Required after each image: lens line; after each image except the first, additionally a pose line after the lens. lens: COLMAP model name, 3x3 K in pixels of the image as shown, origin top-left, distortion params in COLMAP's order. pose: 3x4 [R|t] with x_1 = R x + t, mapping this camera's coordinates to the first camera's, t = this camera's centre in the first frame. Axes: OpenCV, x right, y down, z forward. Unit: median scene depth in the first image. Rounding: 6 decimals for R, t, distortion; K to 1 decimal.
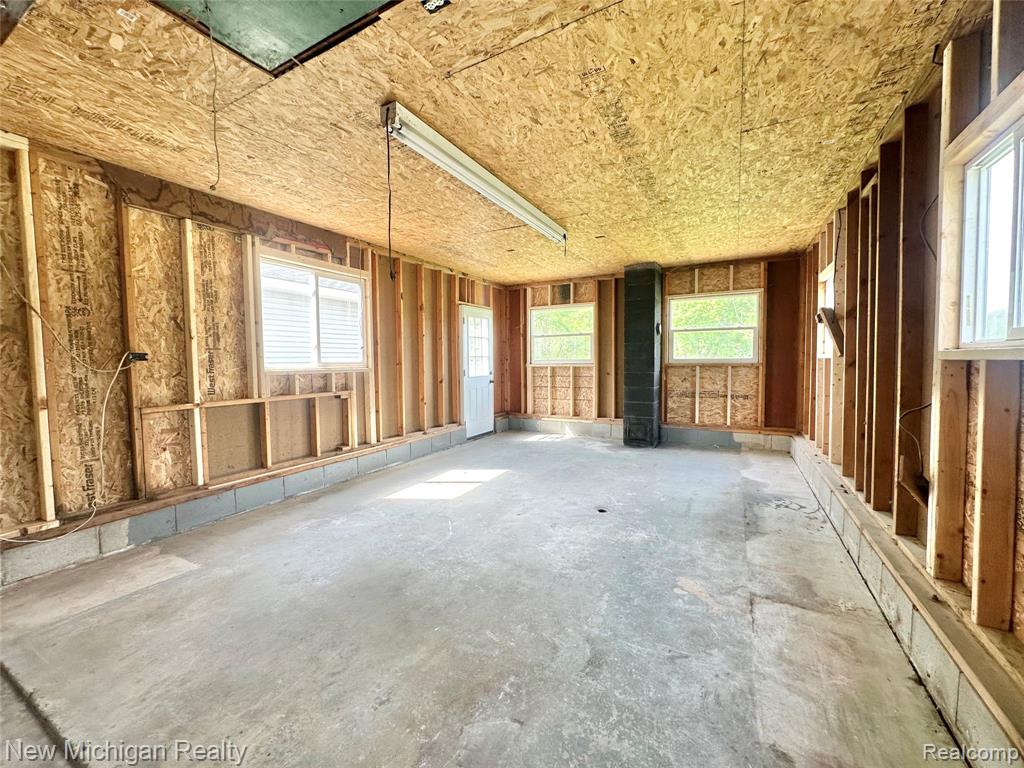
lens RADIAL K [[409.1, 0, 511.0], [0, 409.1, 383.7], [0, 0, 1]] dist [-0.003674, 0.000532]
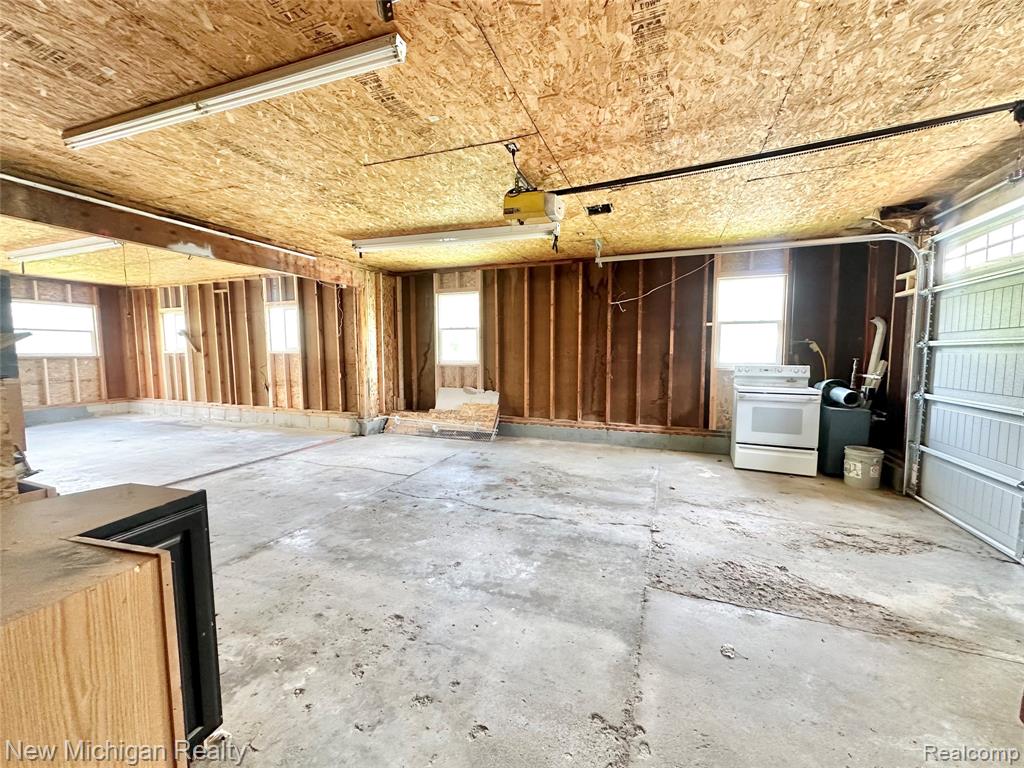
lens RADIAL K [[409.1, 0, 510.1], [0, 409.1, 382.4], [0, 0, 1]] dist [-0.003674, 0.000532]
pose [[-0.129824, -0.065037, 0.989402, -0.998921], [0.059212, 0.995557, 0.073211, 0.022078], [-0.989768, 0.068089, -0.125396, -0.257693]]
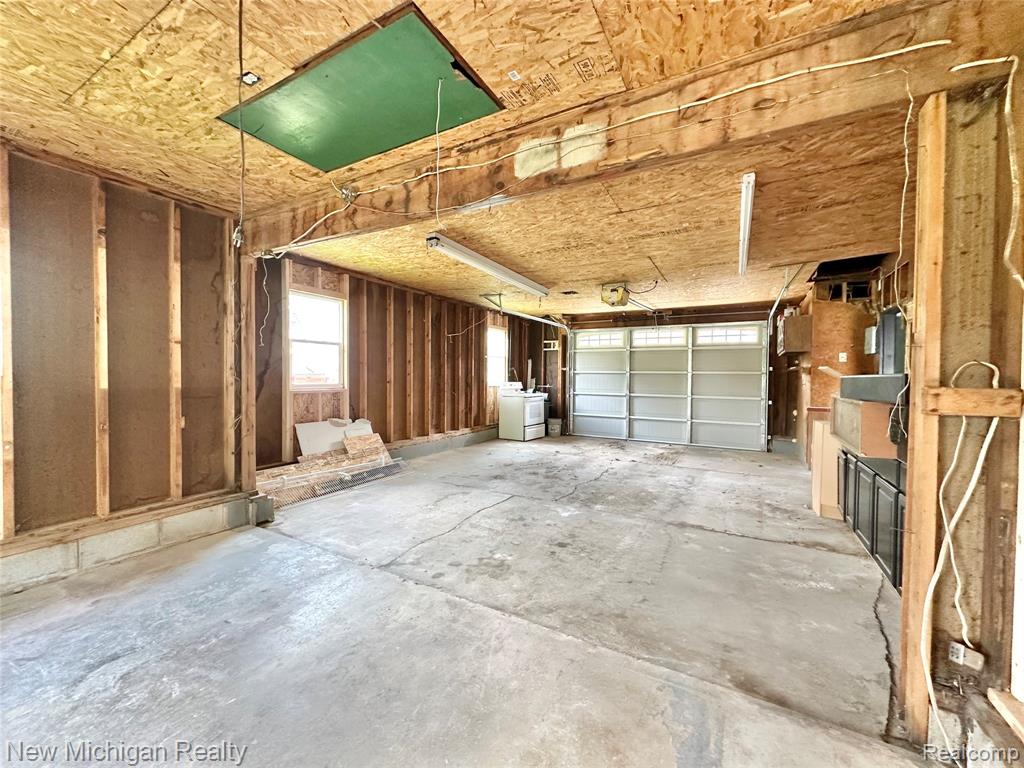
lens RADIAL K [[409.1, 0, 510.7], [0, 409.1, 382.1], [0, 0, 1]] dist [-0.003674, 0.000532]
pose [[-0.999877, -0.001303, 0.015637, -0.253738], [-0.000079, 0.996952, 0.078014, -0.036537], [-0.015691, 0.078003, -0.996830, 0.588923]]
